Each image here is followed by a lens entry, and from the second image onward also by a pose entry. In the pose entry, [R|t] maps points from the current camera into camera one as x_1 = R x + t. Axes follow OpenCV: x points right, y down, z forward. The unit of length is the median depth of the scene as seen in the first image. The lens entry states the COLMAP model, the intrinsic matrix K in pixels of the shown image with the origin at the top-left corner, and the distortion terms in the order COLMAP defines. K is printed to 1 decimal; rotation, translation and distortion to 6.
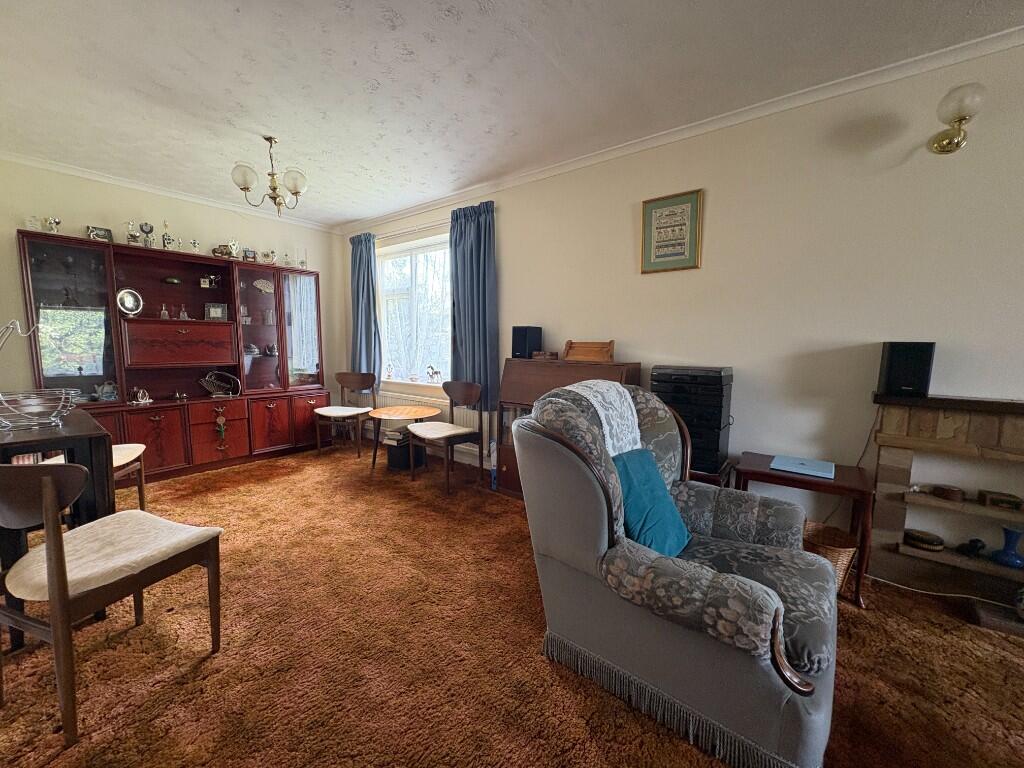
lens RADIAL K [[402.5, 0, 514.4], [0, 402.5, 387.9], [0, 0, 1]] dist [-0.001280, -0.000279]
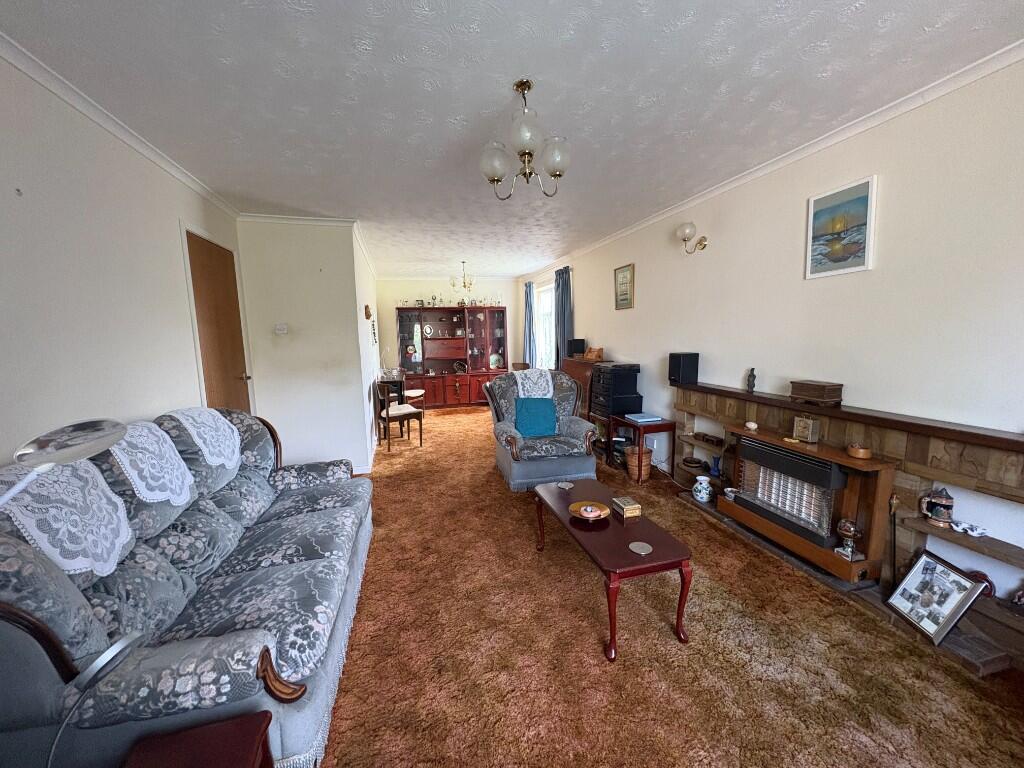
lens RADIAL K [[402.5, 0, 514.4], [0, 402.5, 387.9], [0, 0, 1]] dist [-0.001280, -0.000279]
pose [[0.793478, 0.054317, -0.606170, 0.840621], [-0.036718, 0.998467, 0.041406, -0.000317], [0.607490, -0.010597, 0.794256, -0.528646]]
